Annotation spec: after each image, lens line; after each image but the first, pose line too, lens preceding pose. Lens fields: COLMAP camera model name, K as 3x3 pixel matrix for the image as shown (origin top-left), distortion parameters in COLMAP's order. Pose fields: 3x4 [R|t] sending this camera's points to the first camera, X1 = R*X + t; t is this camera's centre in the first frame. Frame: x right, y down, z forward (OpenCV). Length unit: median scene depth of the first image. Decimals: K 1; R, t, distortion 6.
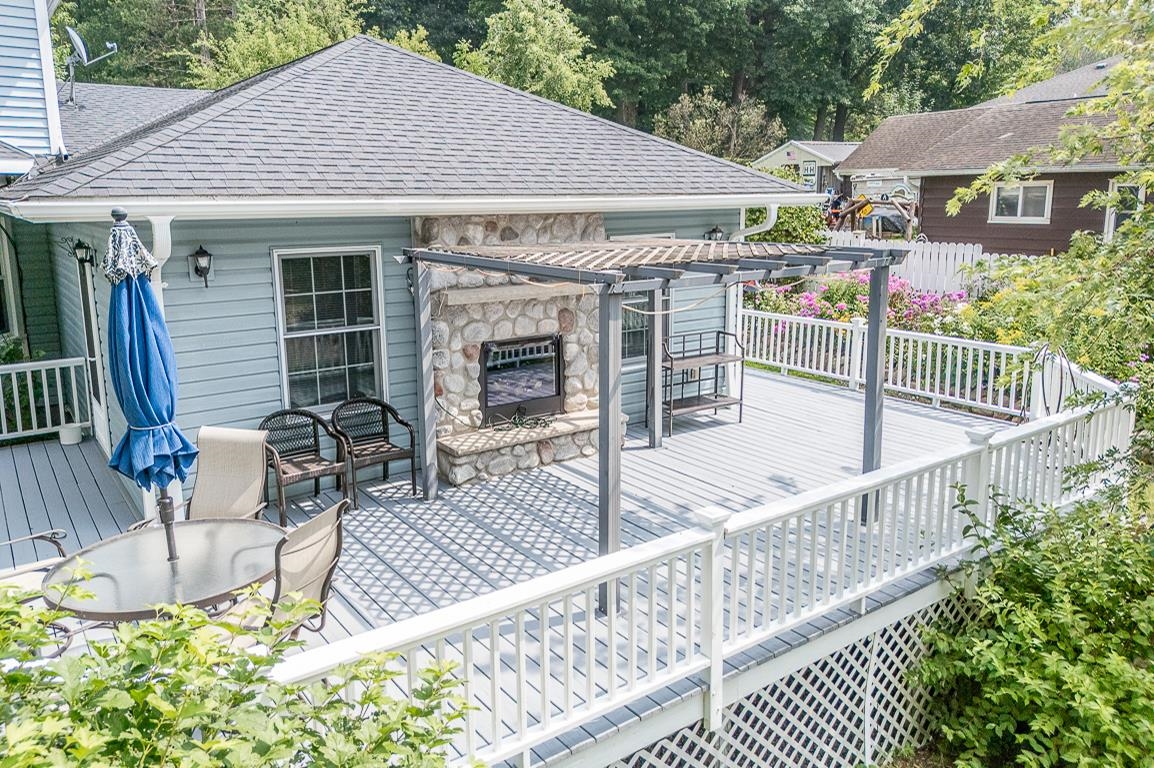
lens RADIAL K [[851.2, 0, 573.8], [0, 851.2, 352.0], [0, 0, 1]] dist [0.075194, -0.083267]
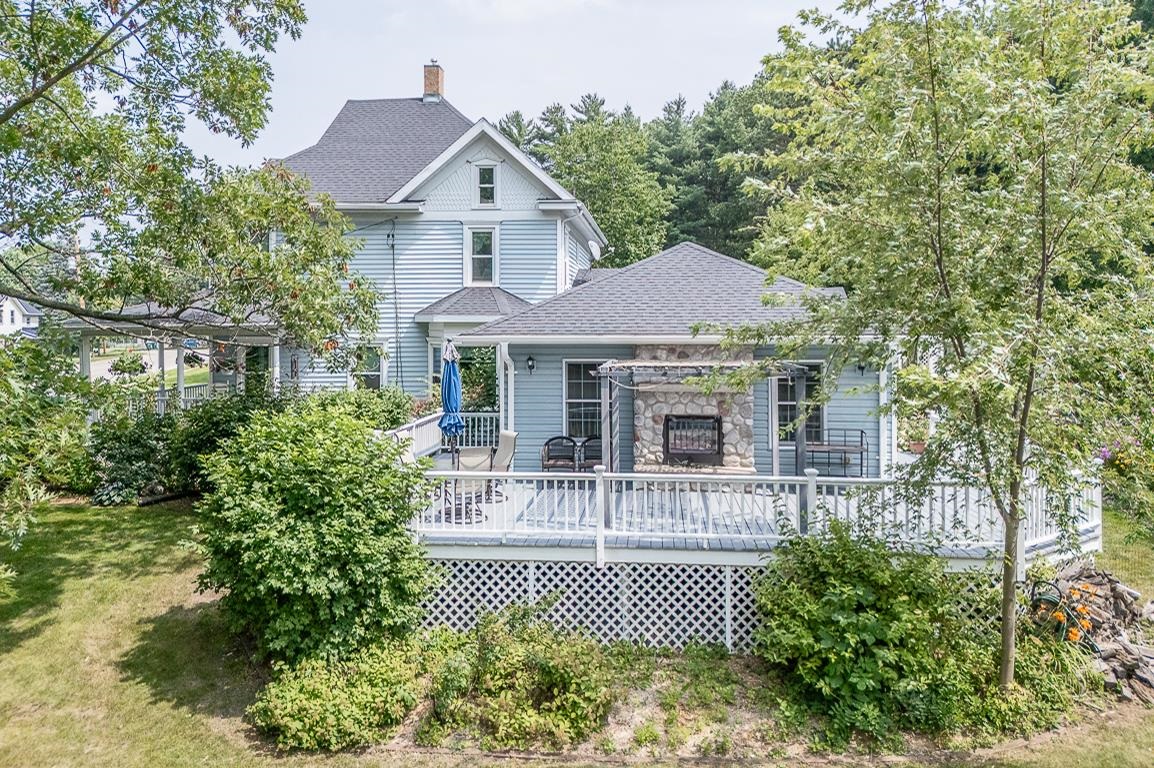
lens RADIAL K [[851.2, 0, 573.8], [0, 851.2, 352.0], [0, 0, 1]] dist [0.075194, -0.083267]
pose [[0.745747, 0.023075, -0.665830, 0.942465], [-0.128682, 0.985569, -0.109972, 0.080596], [0.653684, 0.167691, 0.737955, -0.468502]]
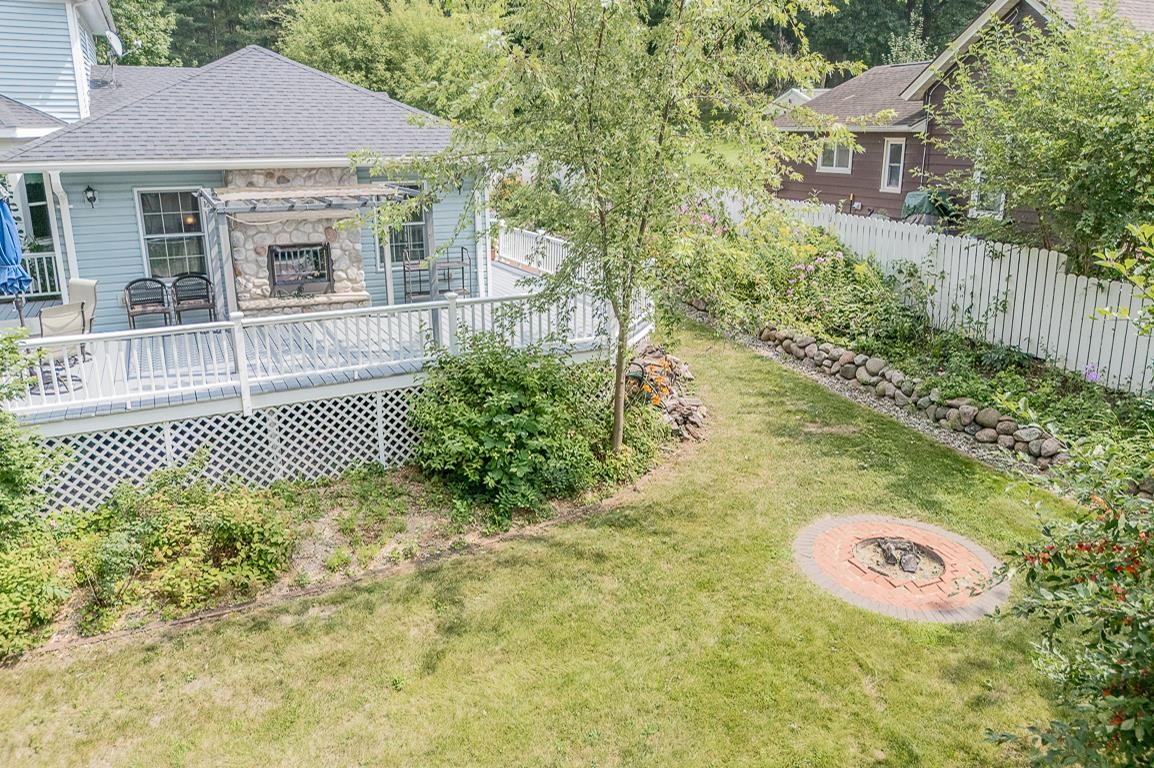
lens RADIAL K [[851.2, 0, 573.8], [0, 851.2, 352.0], [0, 0, 1]] dist [0.075194, -0.083267]
pose [[0.984303, 0.044449, -0.170798, 0.788874], [-0.032233, 0.996764, 0.073641, 0.054485], [0.173519, -0.066980, 0.982550, -0.575740]]
